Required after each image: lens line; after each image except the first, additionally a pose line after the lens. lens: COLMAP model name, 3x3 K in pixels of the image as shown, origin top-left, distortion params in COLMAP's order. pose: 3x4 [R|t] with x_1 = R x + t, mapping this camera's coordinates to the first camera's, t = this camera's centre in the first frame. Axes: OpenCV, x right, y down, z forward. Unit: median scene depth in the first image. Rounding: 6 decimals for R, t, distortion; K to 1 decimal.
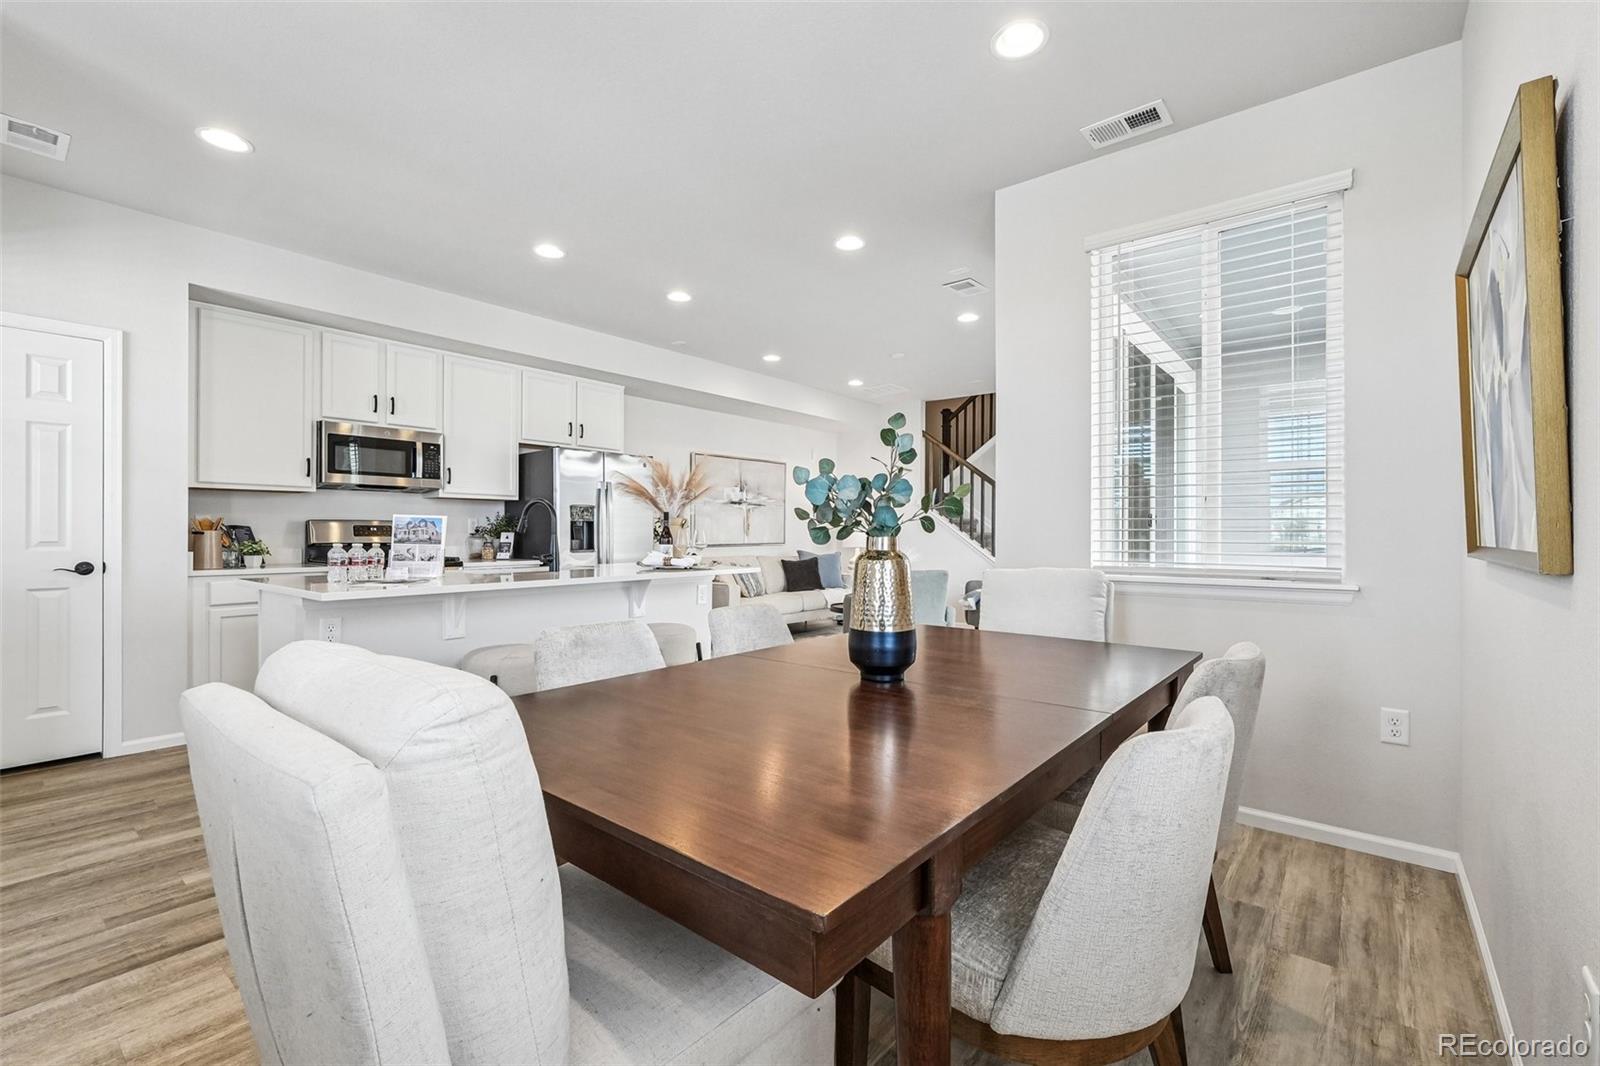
lens RADIAL K [[690.6, 0, 800.0], [0, 690.6, 533.0], [0, 0, 1]] dist [-0.001730, -0.000042]
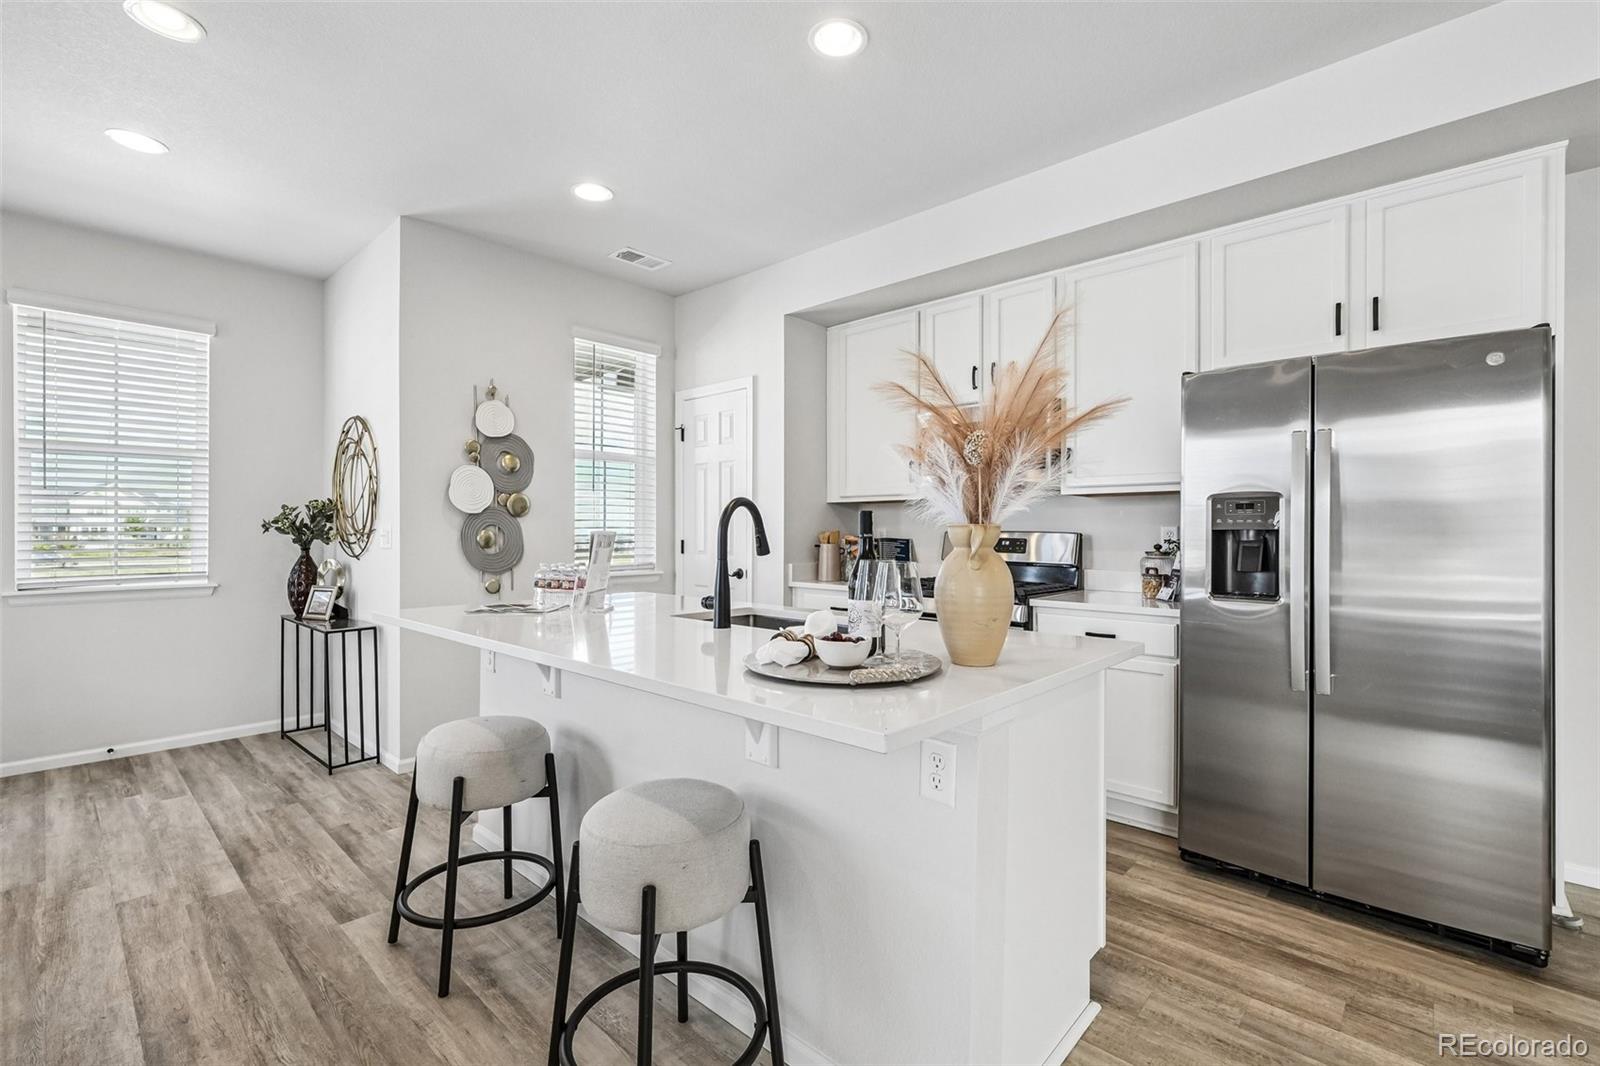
lens RADIAL K [[696.2, 0, 803.5], [0, 696.2, 532.3], [0, 0, 1]] dist [-0.000948, 0.000779]
pose [[-0.051943, -0.002095, -0.998648, 0.148467], [-0.003981, 0.999990, -0.001891, -0.014657], [0.998642, 0.003877, -0.051951, 0.812836]]
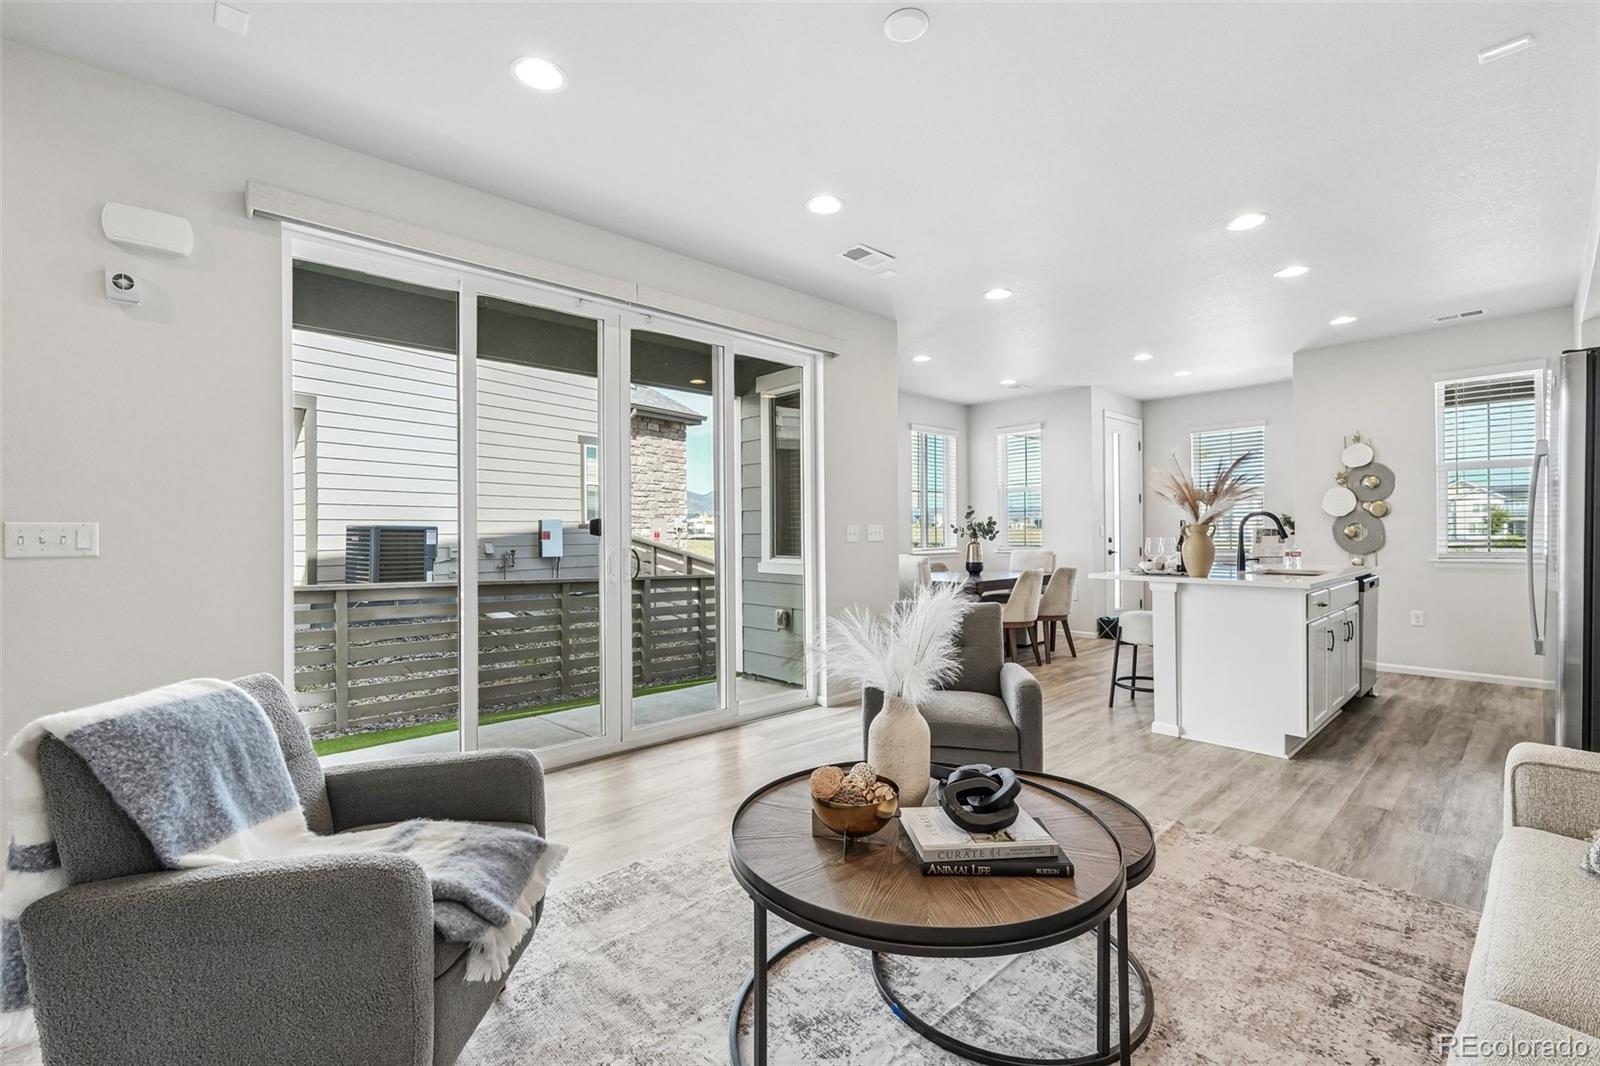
lens RADIAL K [[688.2, 0, 804.2], [0, 688.2, 530.4], [0, 0, 1]] dist [0.000359, 0.000908]
pose [[-0.990854, 0.004447, 0.134865, 0.188892], [0.004482, 0.999990, -0.000046, -0.014174], [-0.134863, 0.000559, -0.990864, 1.733517]]
